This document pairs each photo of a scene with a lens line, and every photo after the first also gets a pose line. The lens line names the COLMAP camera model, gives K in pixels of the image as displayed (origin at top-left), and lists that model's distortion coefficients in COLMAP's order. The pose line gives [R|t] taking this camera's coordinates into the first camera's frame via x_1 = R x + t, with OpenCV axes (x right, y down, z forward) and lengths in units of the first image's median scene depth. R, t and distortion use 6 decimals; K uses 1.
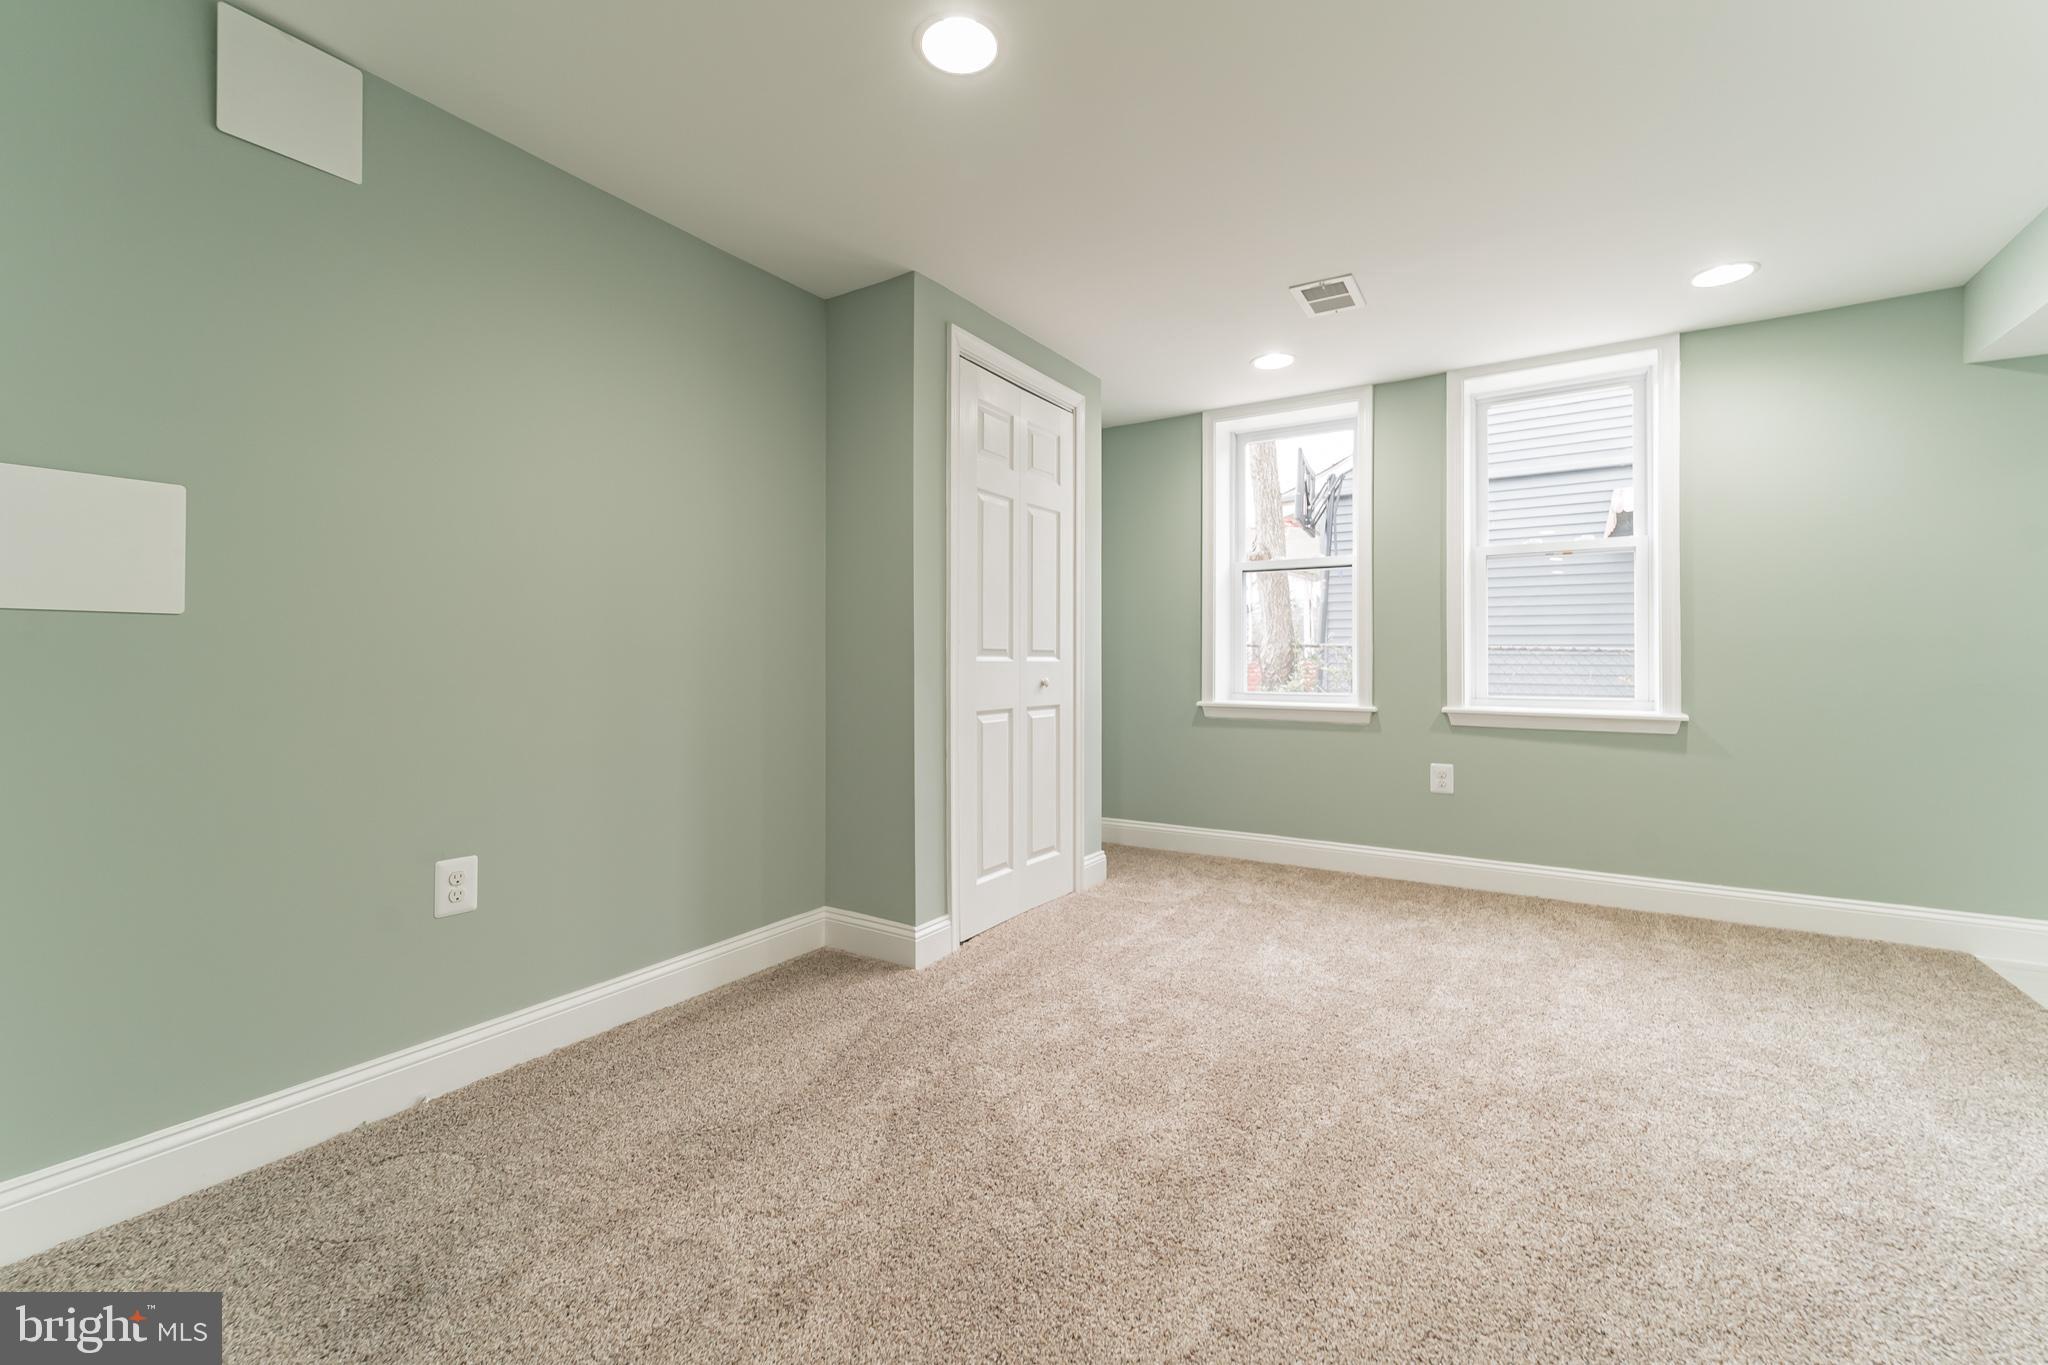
lens RADIAL K [[853.0, 0, 1028.0], [0, 853.0, 669.3], [0, 0, 1]] dist [0.006182, -0.001968]
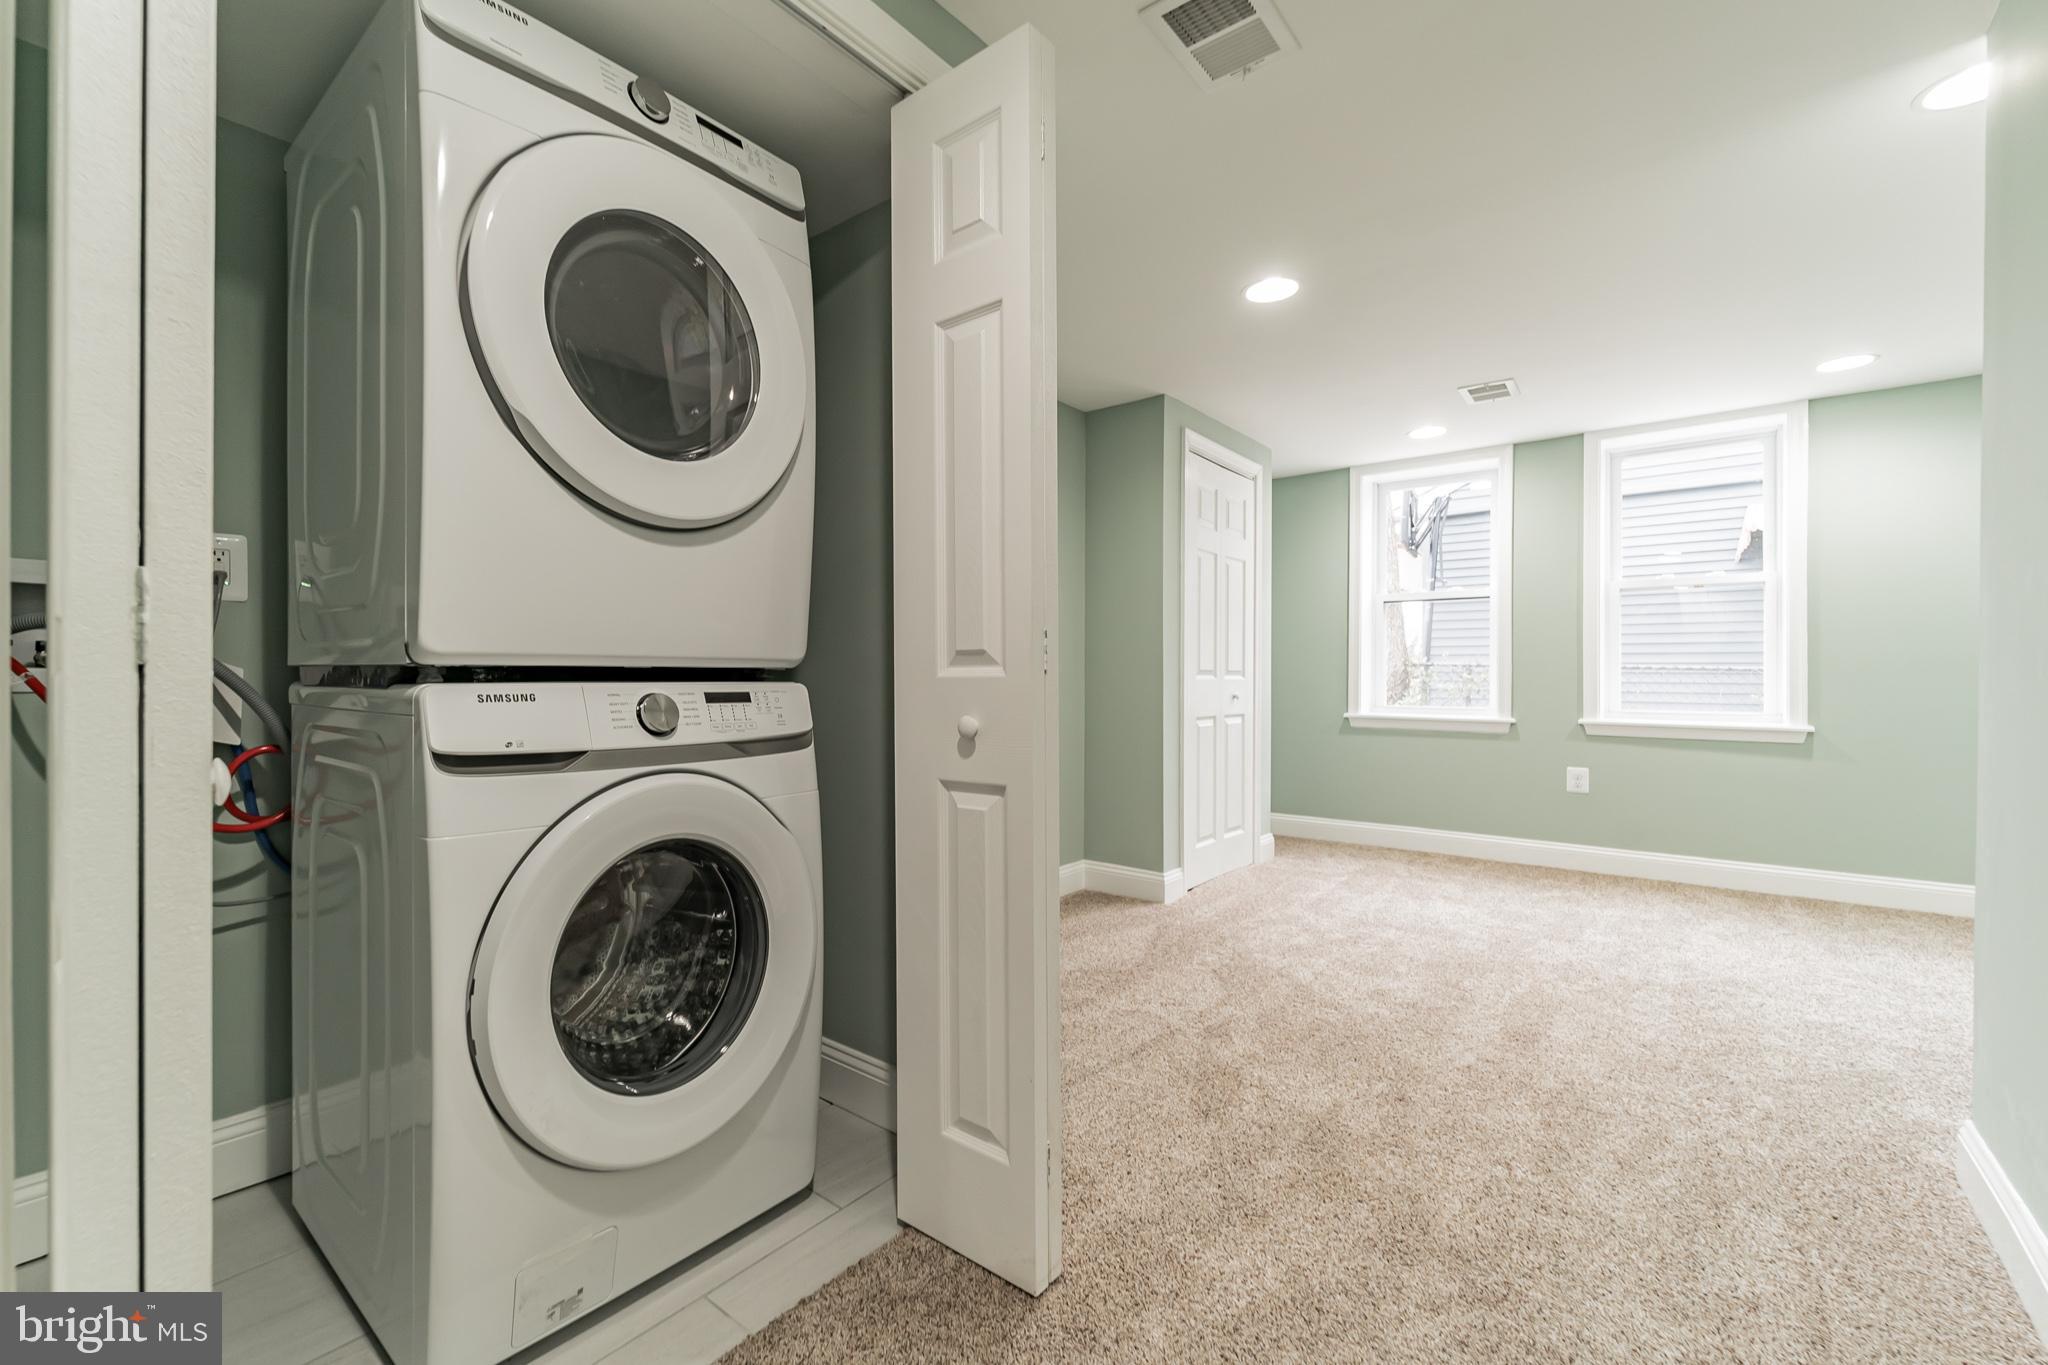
lens RADIAL K [[864.8, 0, 929.8], [0, 864.8, 688.5], [0, 0, 1]] dist [-0.001789, -0.000252]
pose [[0.987382, 0.003697, -0.158316, -0.234399], [-0.003113, 0.999987, 0.003939, 0.000765], [0.158329, -0.003397, 0.987381, -0.353458]]
